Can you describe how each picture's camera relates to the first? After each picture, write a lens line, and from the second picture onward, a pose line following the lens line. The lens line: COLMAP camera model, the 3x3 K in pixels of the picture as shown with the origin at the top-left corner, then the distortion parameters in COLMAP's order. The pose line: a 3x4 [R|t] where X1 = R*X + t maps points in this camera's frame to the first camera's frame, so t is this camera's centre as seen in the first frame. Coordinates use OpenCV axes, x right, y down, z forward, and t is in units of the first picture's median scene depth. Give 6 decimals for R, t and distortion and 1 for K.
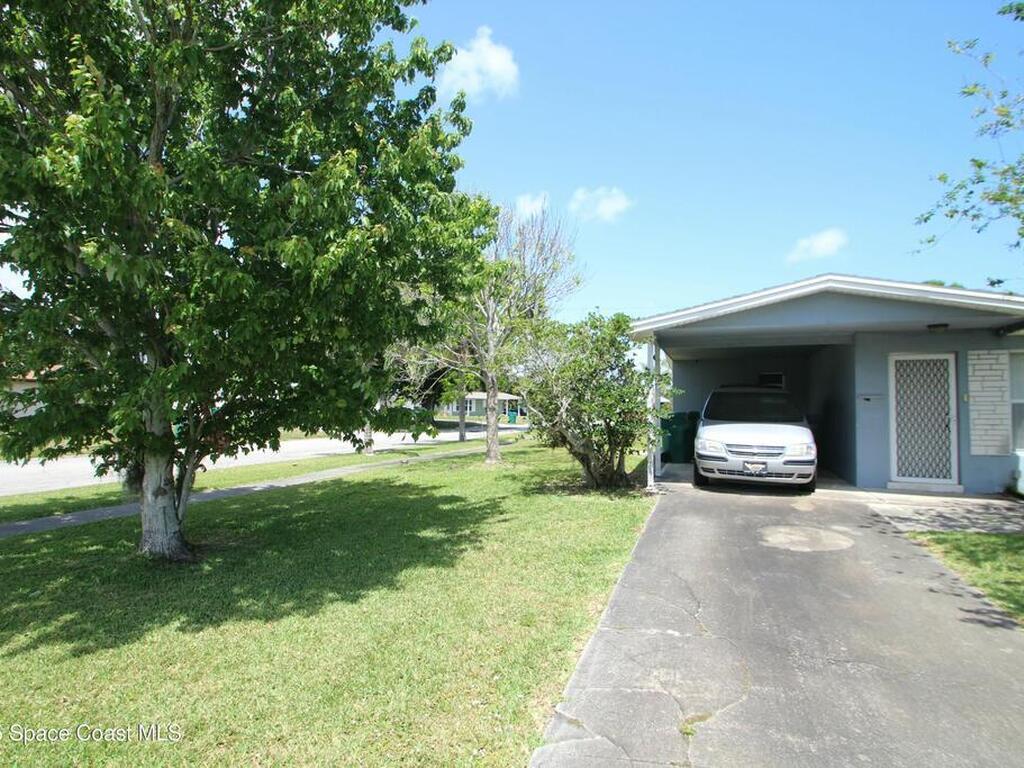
lens RADIAL K [[535.9, 0, 512.1], [0, 535.9, 383.7], [0, 0, 1]] dist [0.011203, -0.005516]
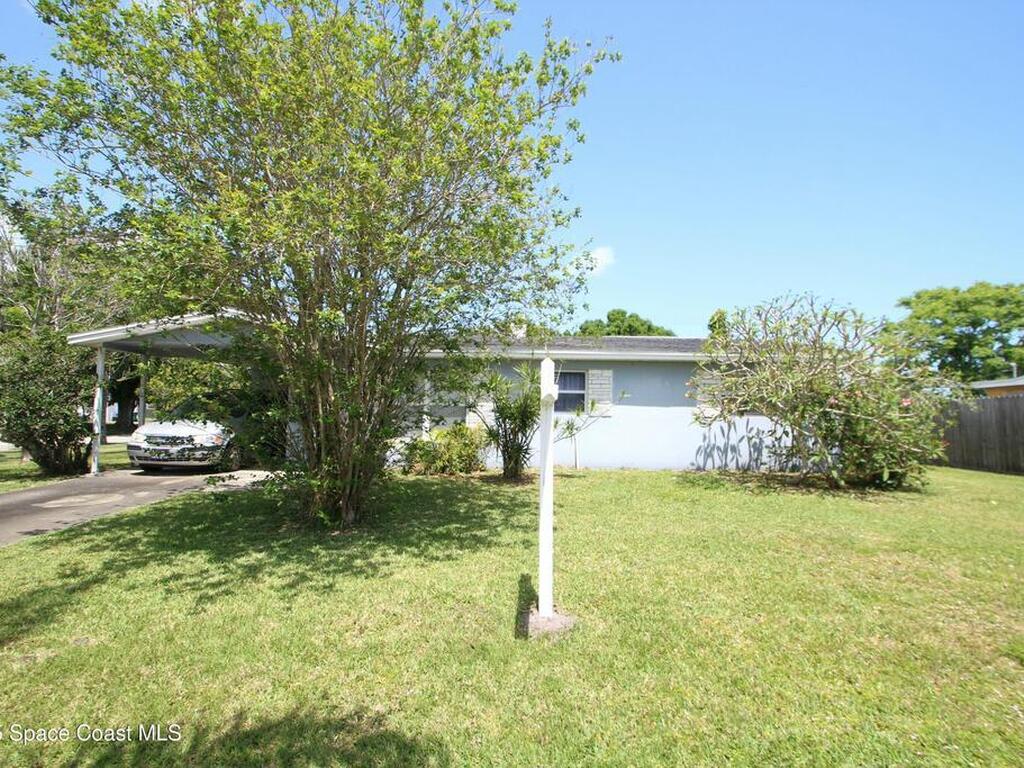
lens RADIAL K [[535.9, 0, 511.6], [0, 535.9, 386.1], [0, 0, 1]] dist [0.011203, -0.005516]
pose [[0.956606, 0.019508, 0.290732, 0.855729], [-0.014770, 0.999720, -0.018482, 0.007831], [-0.291011, 0.013386, 0.956626, -0.444376]]
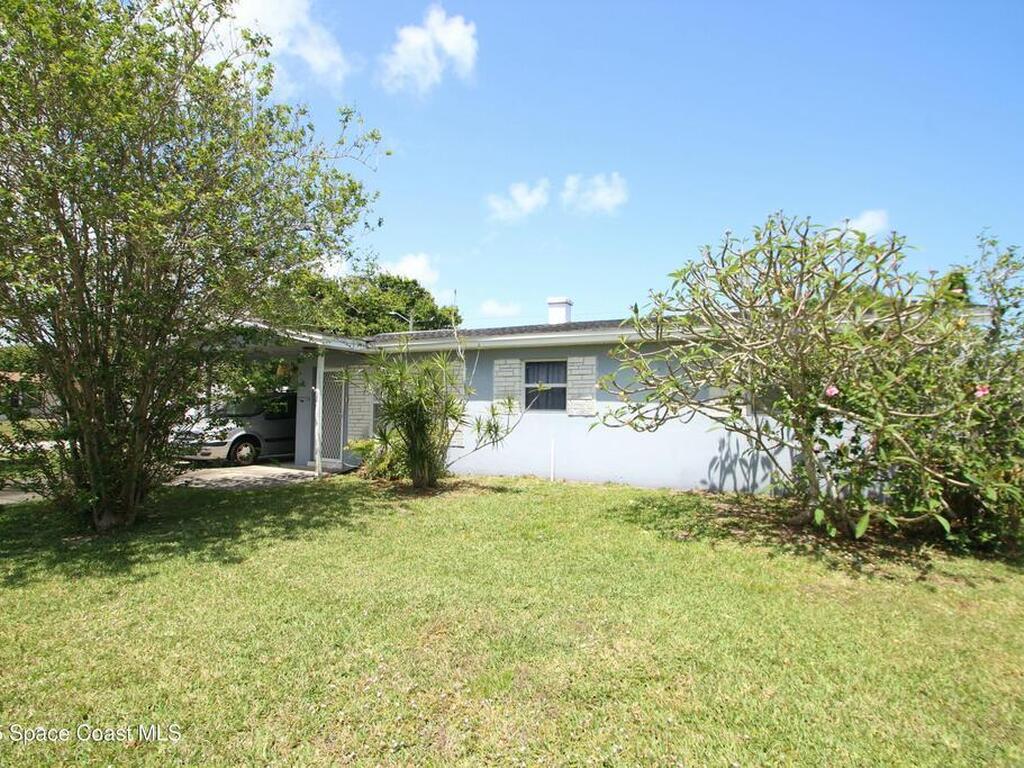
lens RADIAL K [[535.9, 0, 512.5], [0, 535.9, 383.9], [0, 0, 1]] dist [0.011203, -0.005516]
pose [[0.983084, -0.013893, -0.182628, 1.547371], [0.012422, 0.999881, -0.009199, 0.000615], [0.182734, 0.006774, 0.983139, -0.290487]]
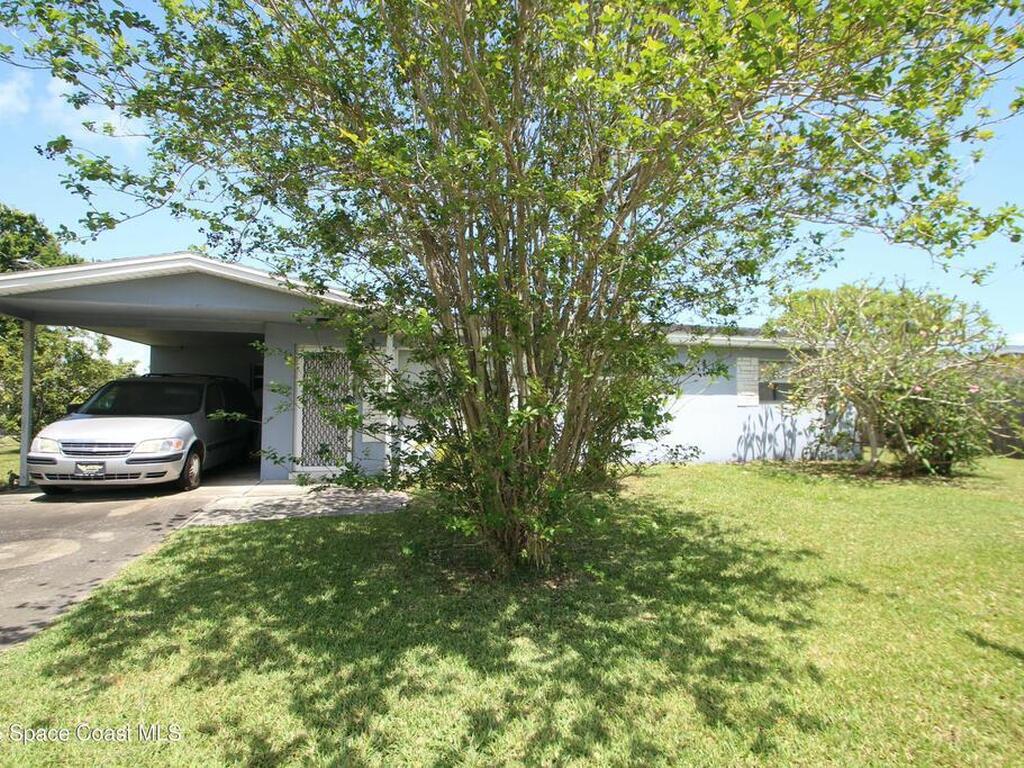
lens RADIAL K [[535.9, 0, 510.9], [0, 535.9, 386.5], [0, 0, 1]] dist [0.011203, -0.005516]
pose [[0.845501, 0.011373, 0.533853, 0.547336], [-0.013682, 0.999906, 0.000368, 0.016406], [-0.533798, -0.007615, 0.845578, -0.066551]]
